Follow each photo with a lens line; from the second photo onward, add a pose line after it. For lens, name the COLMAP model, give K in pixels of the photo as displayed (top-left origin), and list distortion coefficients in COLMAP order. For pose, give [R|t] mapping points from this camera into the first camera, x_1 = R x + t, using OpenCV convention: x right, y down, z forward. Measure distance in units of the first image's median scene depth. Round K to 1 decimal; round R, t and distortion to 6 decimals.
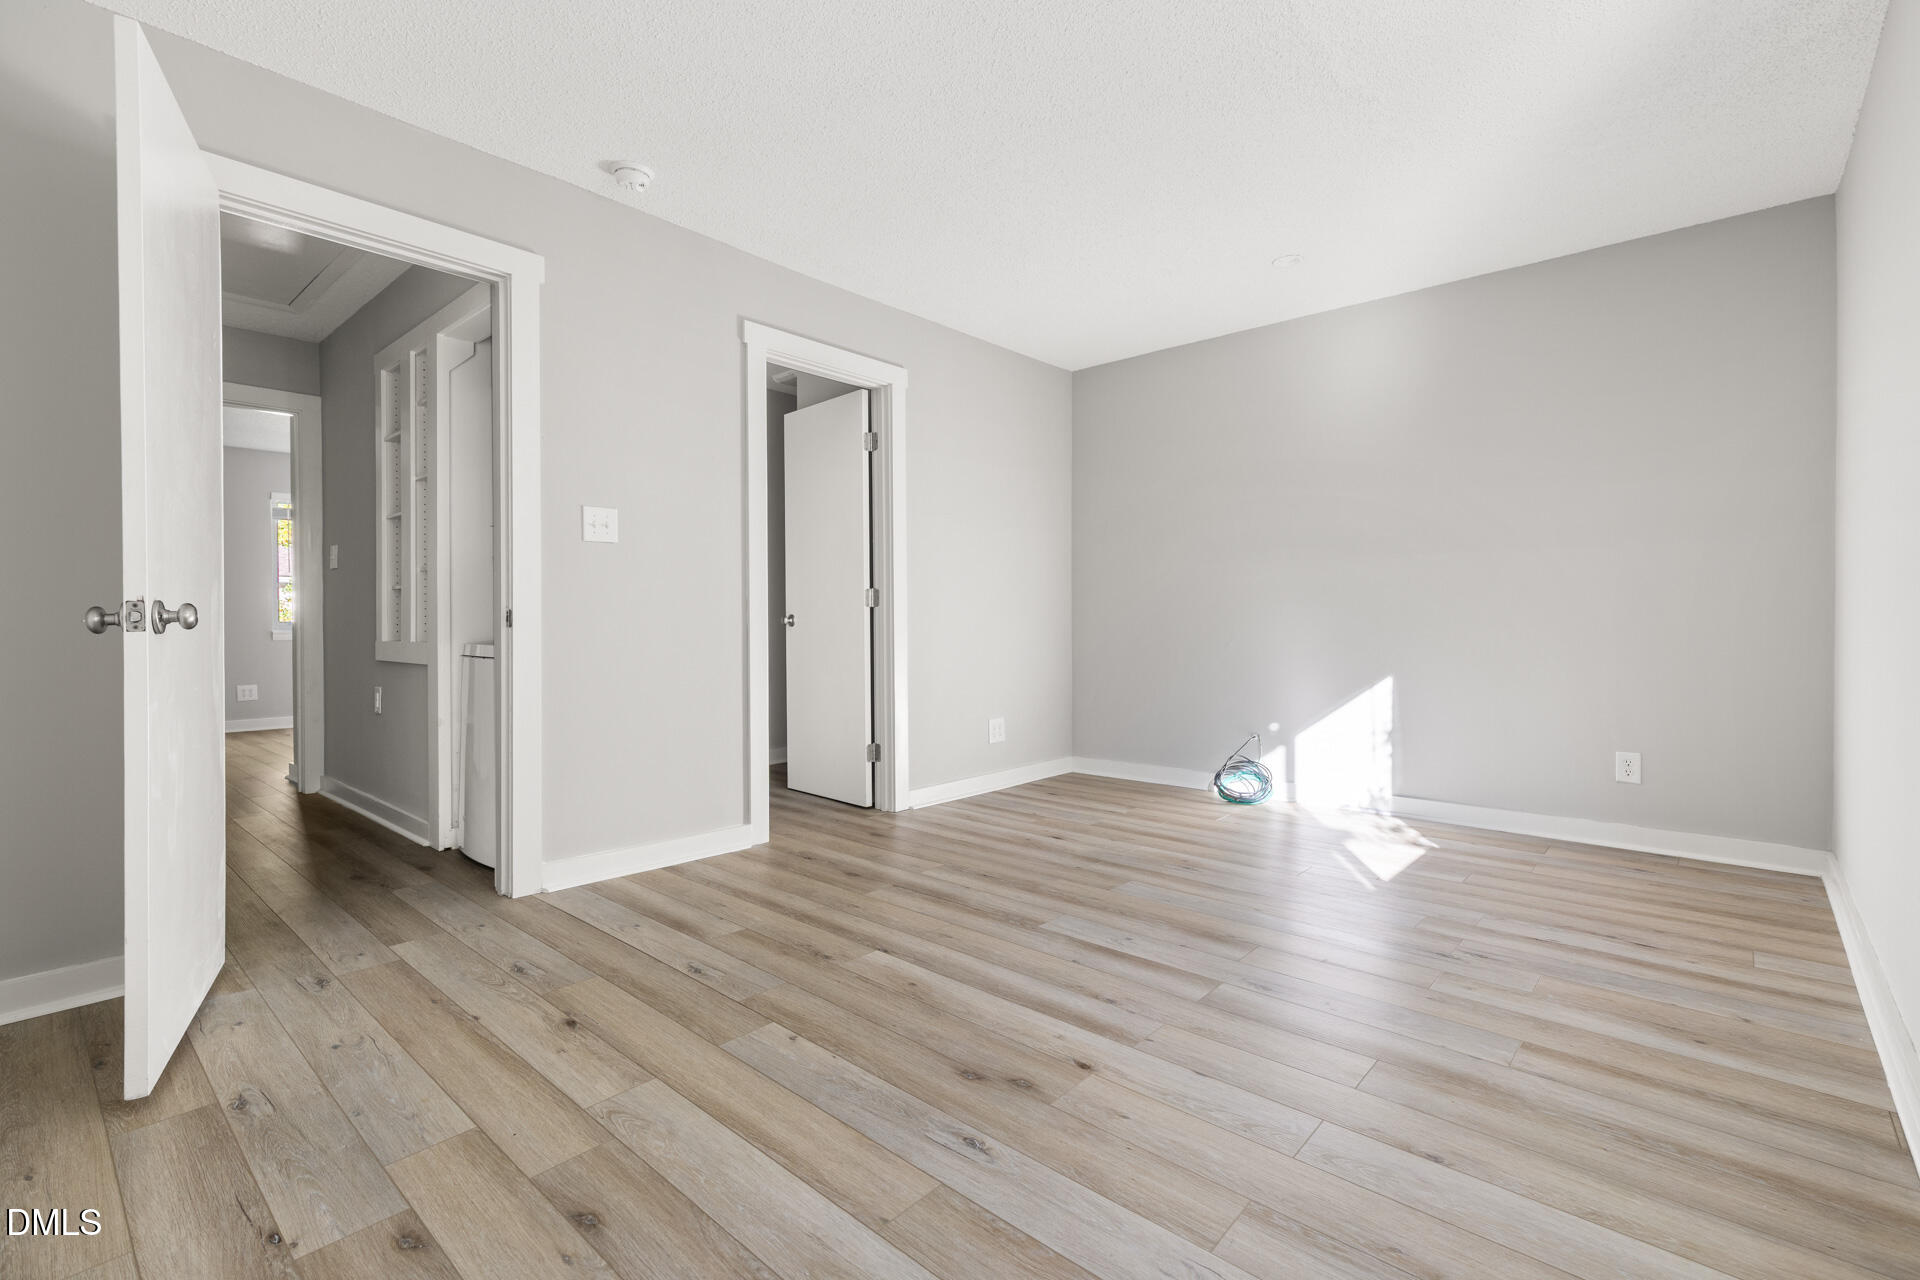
lens RADIAL K [[870.5, 0, 964.5], [0, 870.5, 617.0], [0, 0, 1]] dist [0.005367, -0.000118]
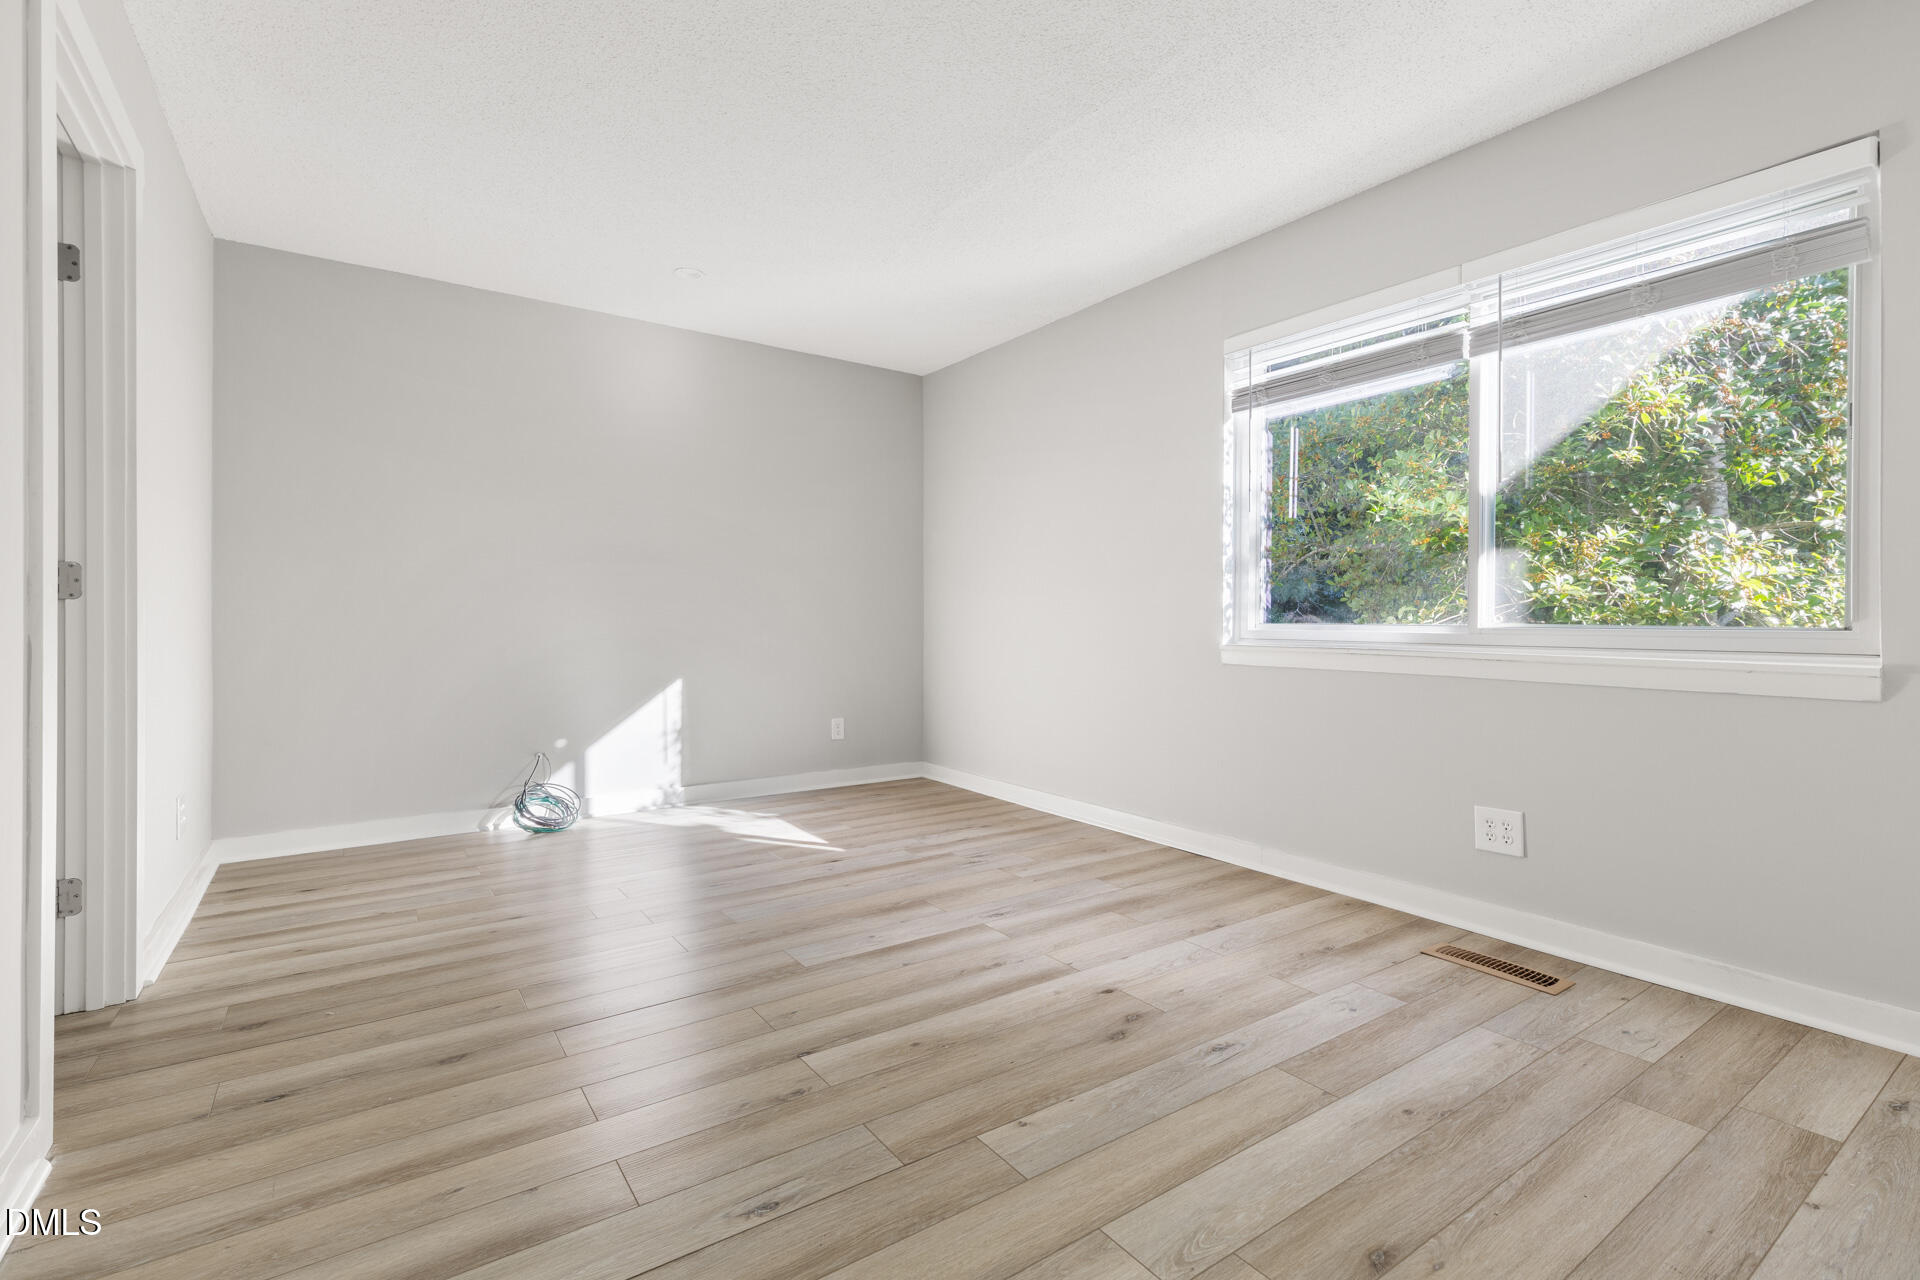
lens RADIAL K [[870.5, 0, 964.5], [0, 870.5, 617.0], [0, 0, 1]] dist [0.005367, -0.000118]
pose [[0.225029, 0.006984, 0.974327, -0.880215], [0.001415, 0.999971, -0.007495, 0.000105], [-0.974351, 0.003066, 0.225013, 0.736446]]
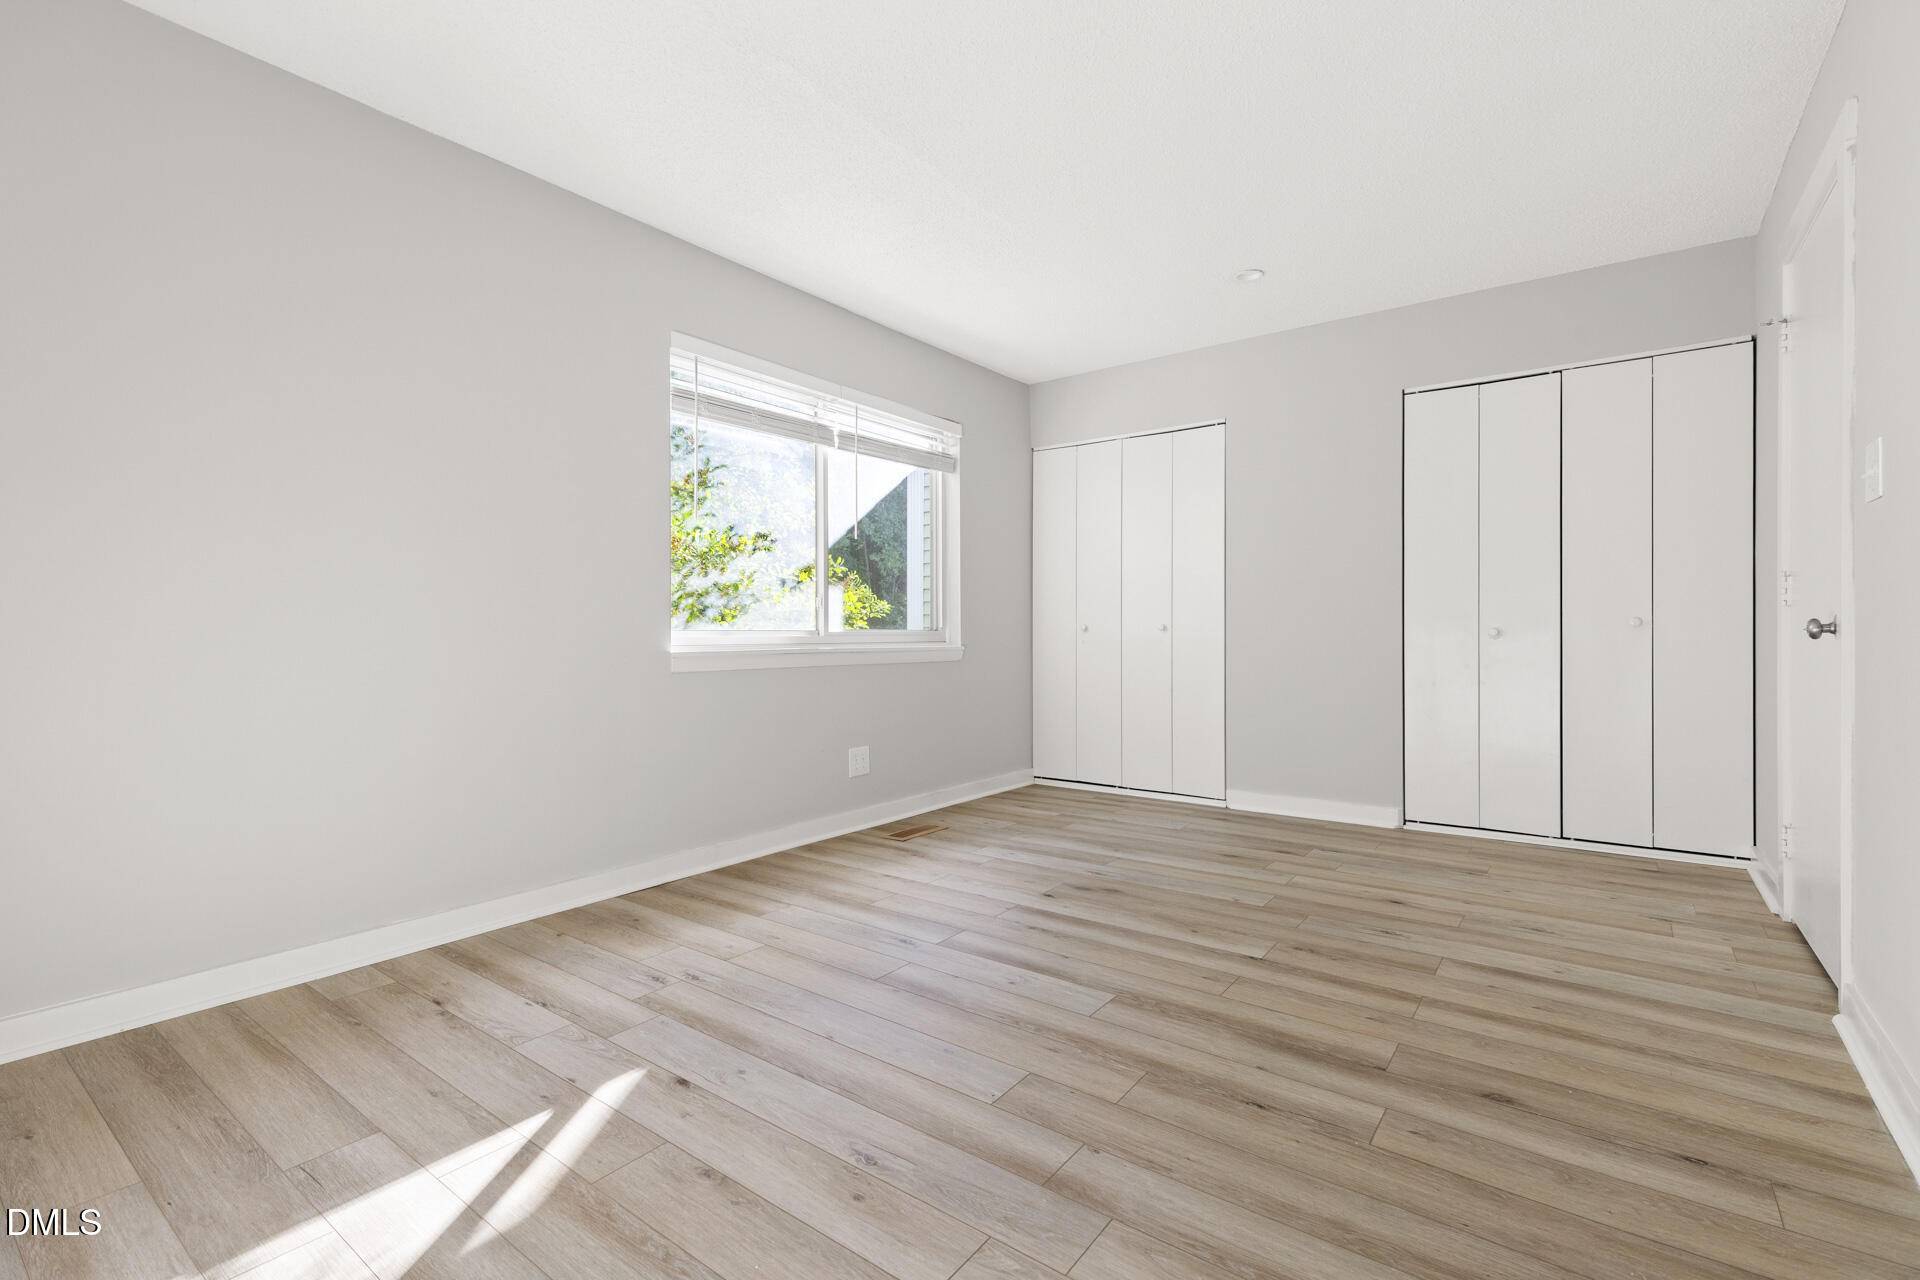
lens RADIAL K [[855.2, 0, 970.9], [0, 855.2, 634.4], [0, 0, 1]] dist [-0.003591, -0.001218]
pose [[-0.995969, 0.007427, -0.089392, 0.343147], [0.006488, 0.999921, 0.010785, -0.004922], [0.089465, 0.010161, -0.995938, 2.094723]]
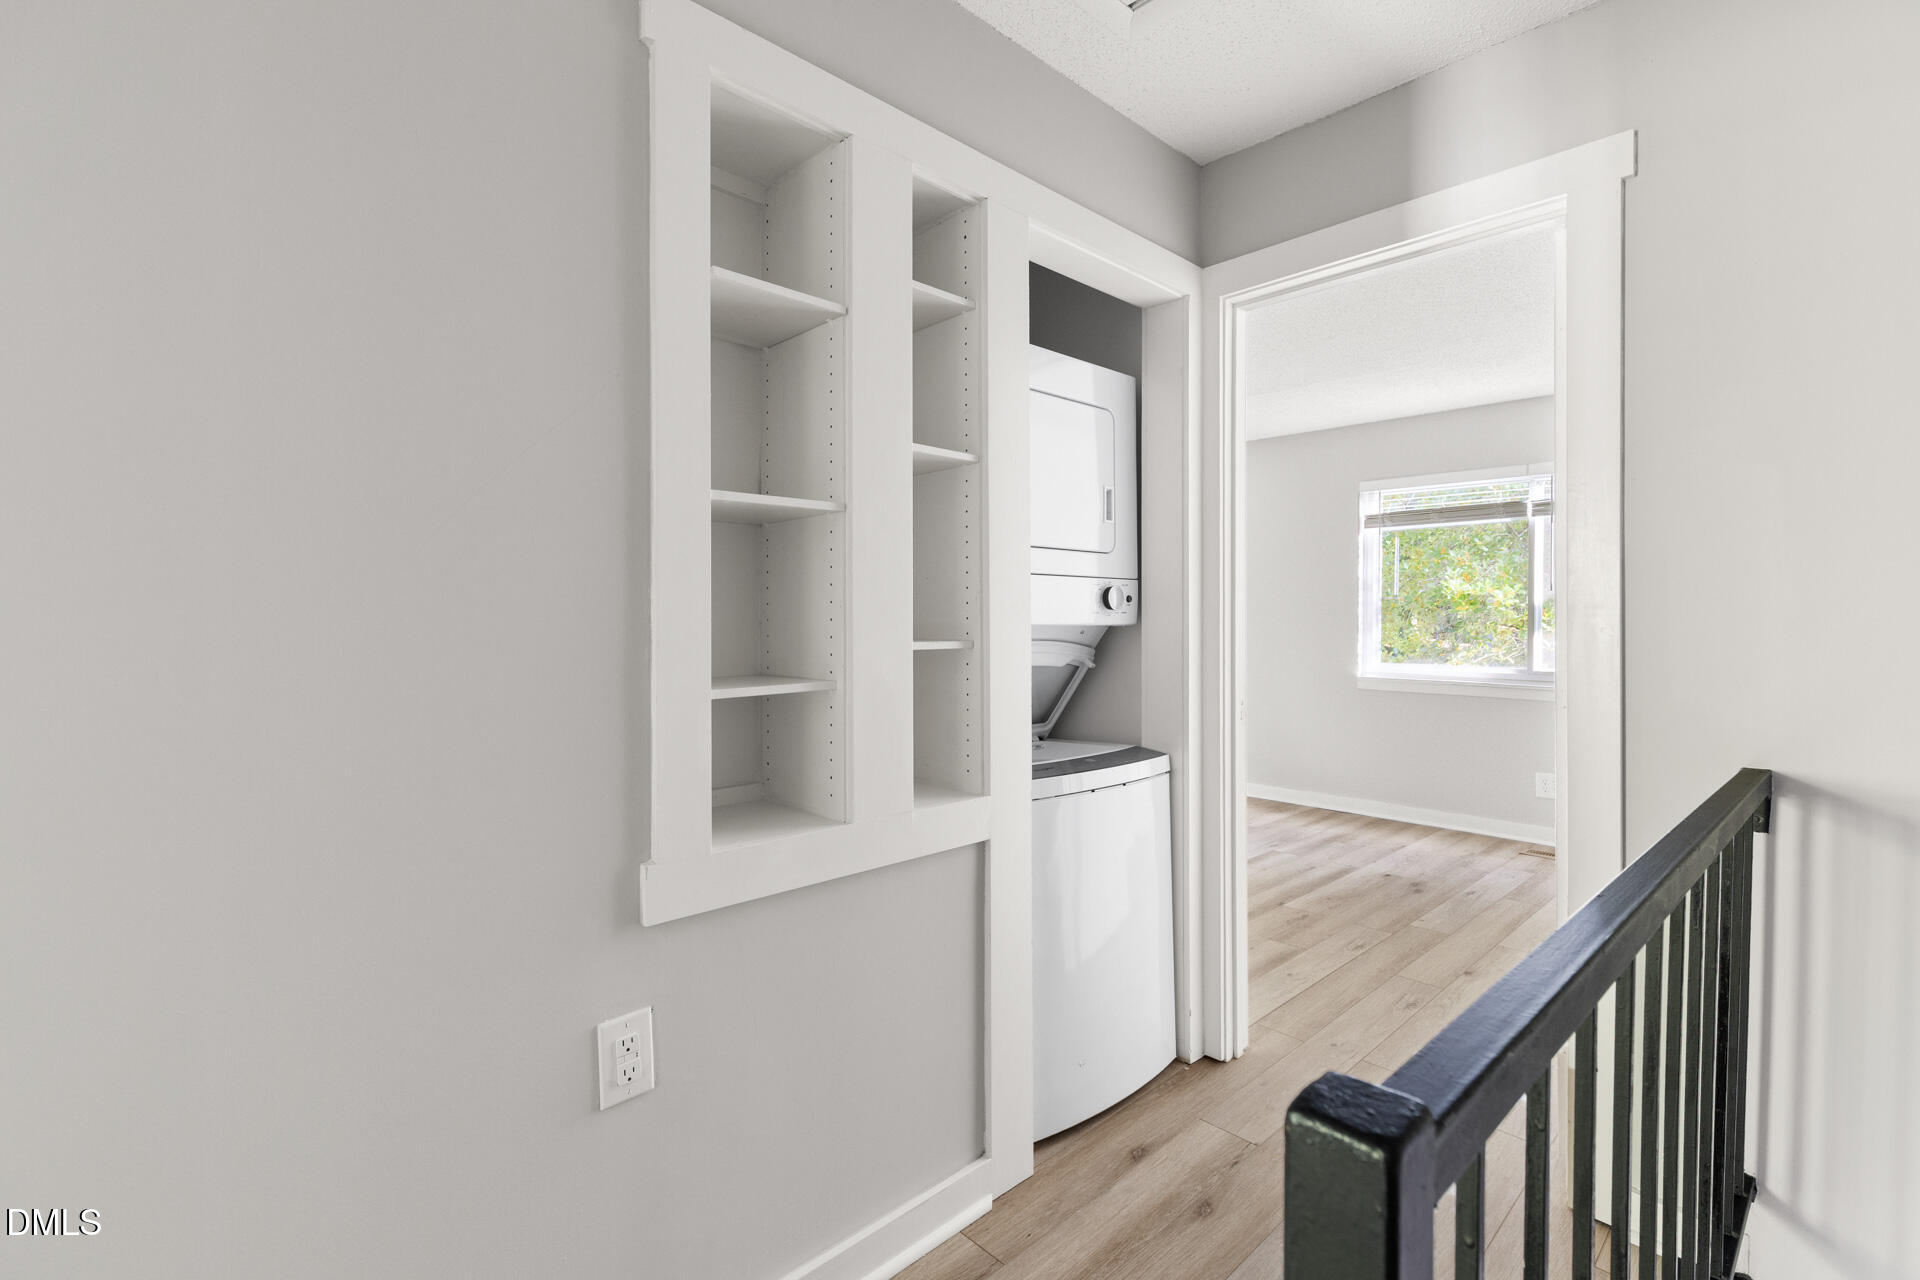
lens RADIAL K [[870.5, 0, 964.5], [0, 870.5, 617.0], [0, 0, 1]] dist [0.005367, -0.000118]
pose [[0.072746, 0.008104, 0.997318, -1.753584], [0.000080, 0.999967, -0.008131, -0.106481], [-0.997351, 0.000672, 0.072743, 1.539744]]
